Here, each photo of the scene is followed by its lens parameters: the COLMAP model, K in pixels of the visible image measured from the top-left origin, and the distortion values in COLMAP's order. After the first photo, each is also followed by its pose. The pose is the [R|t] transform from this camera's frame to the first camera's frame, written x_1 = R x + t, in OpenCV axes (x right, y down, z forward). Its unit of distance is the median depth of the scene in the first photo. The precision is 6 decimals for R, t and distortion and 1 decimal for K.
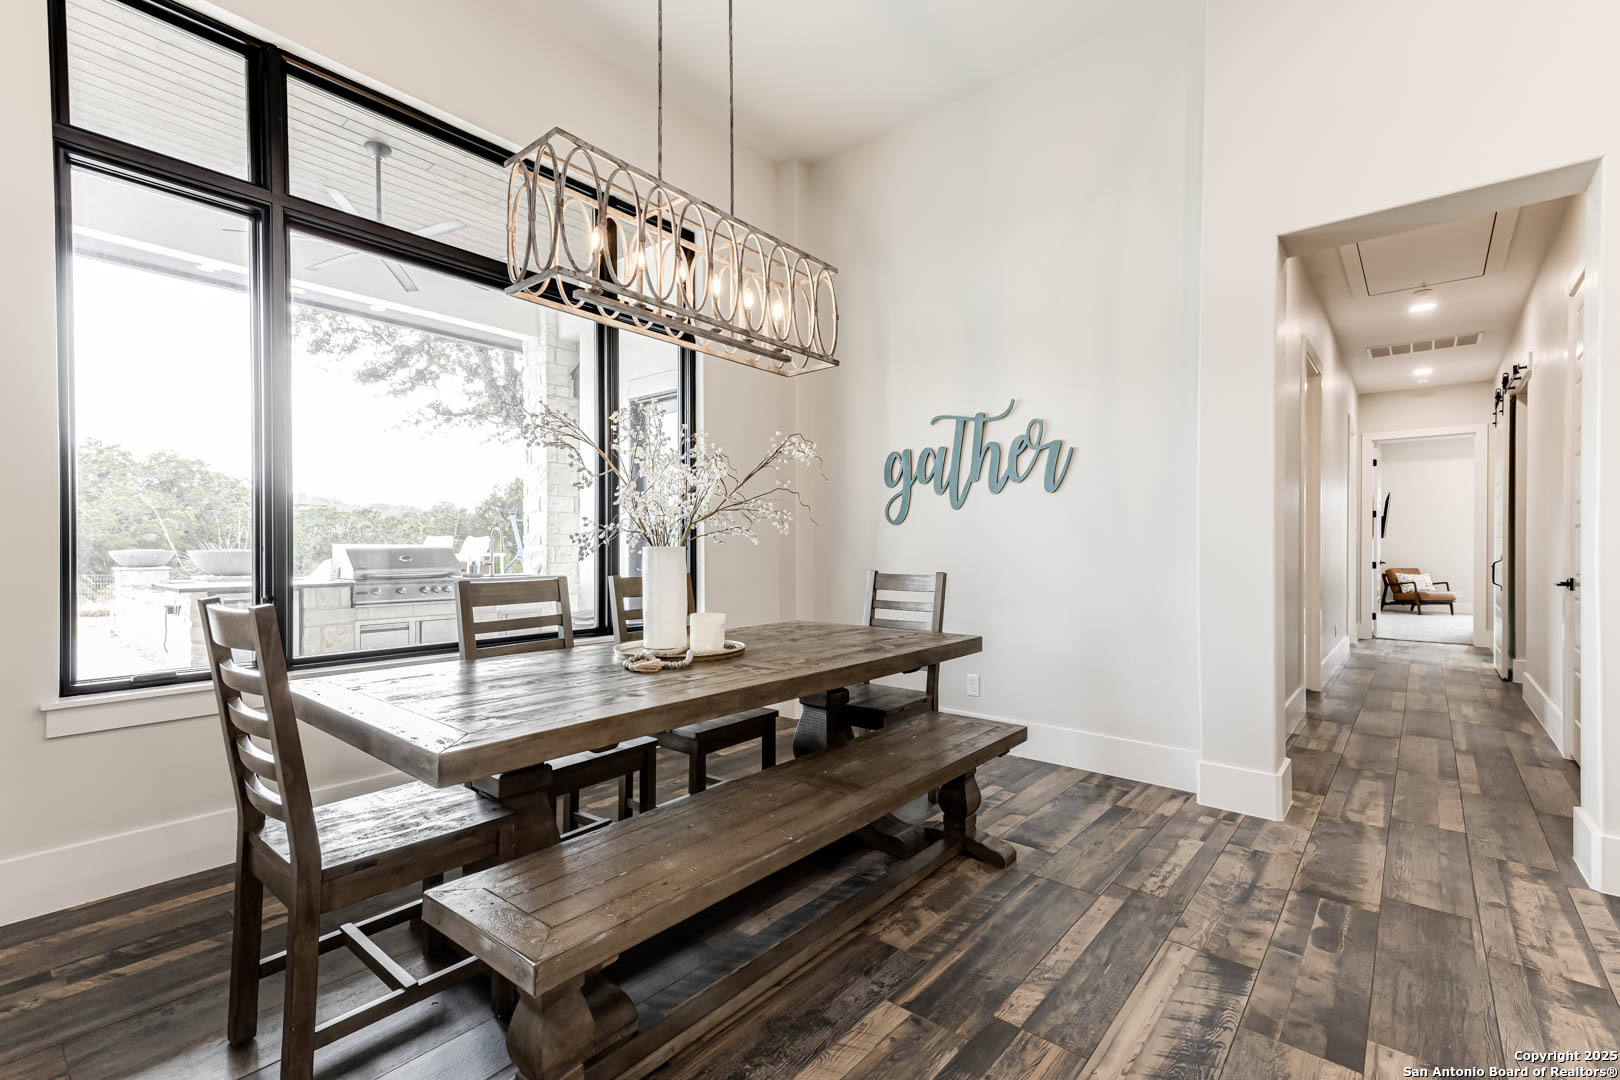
lens RADIAL K [[733.2, 0, 800.8], [0, 733.2, 547.8], [0, 0, 1]] dist [0.005319, 0.000520]
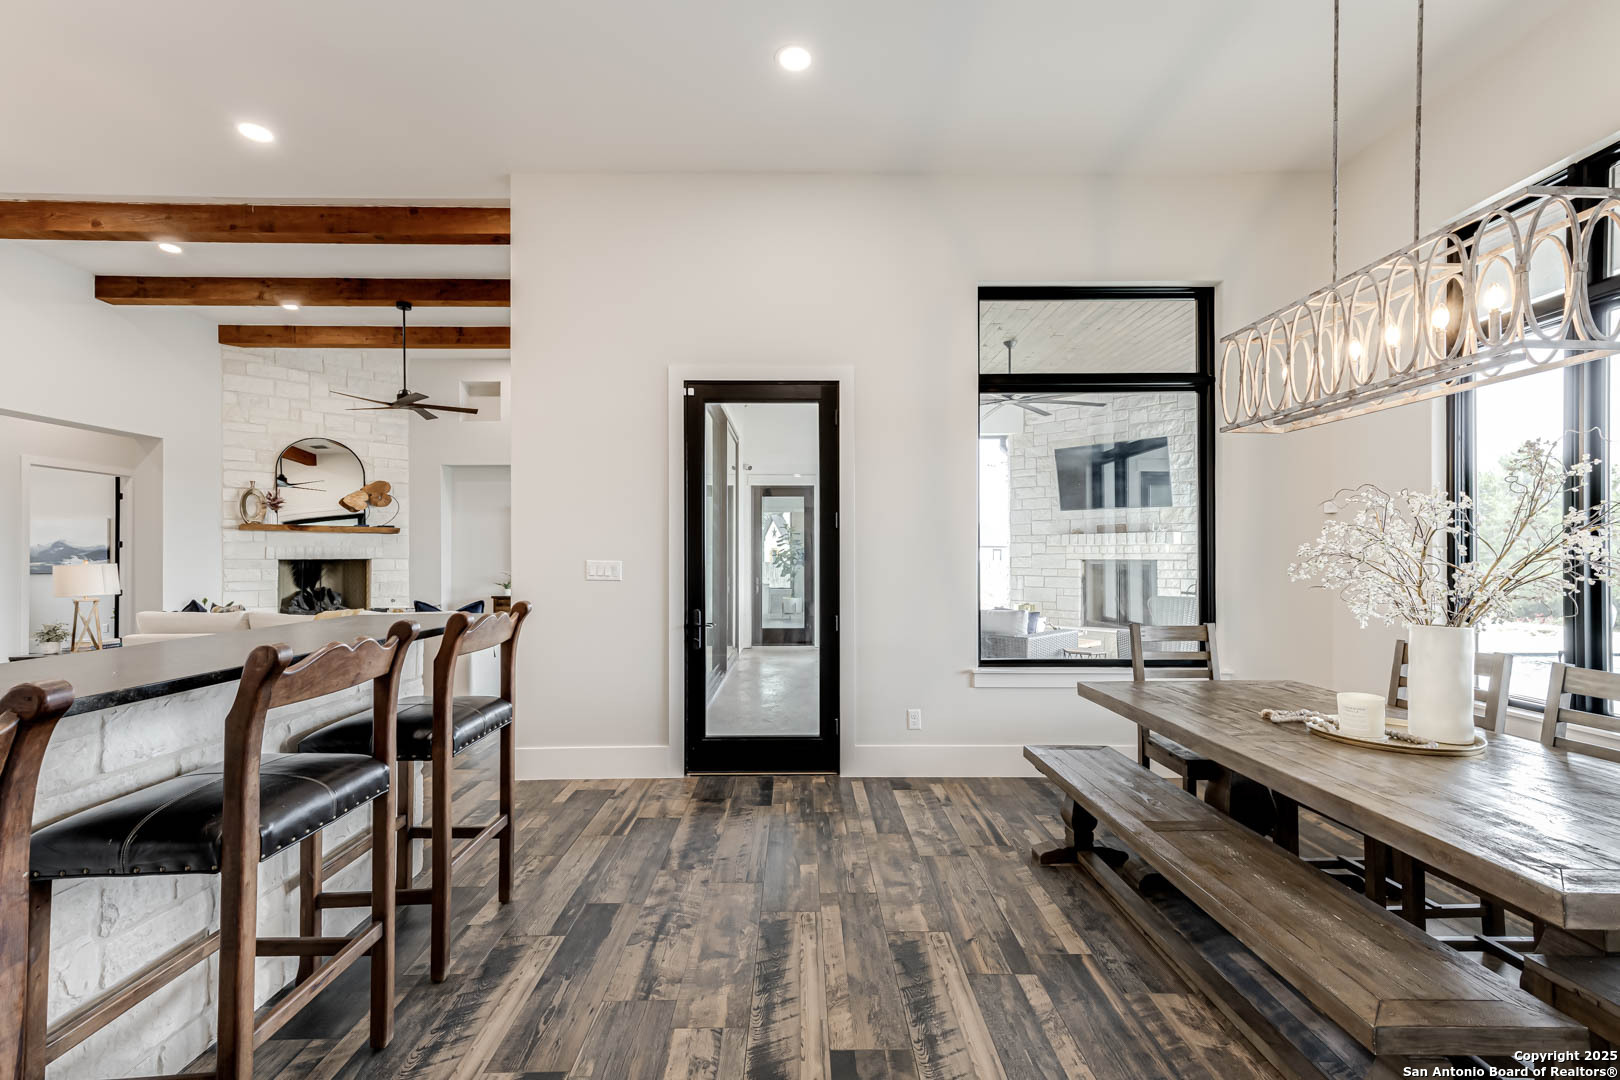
lens RADIAL K [[733.2, 0, 807.3], [0, 733.2, 541.5], [0, 0, 1]] dist [0.005319, 0.000520]
pose [[-0.754033, -0.005679, -0.656812, 1.450250], [-0.000842, 0.999970, -0.007680, -0.146738], [0.656836, -0.005238, -0.754015, 1.722838]]
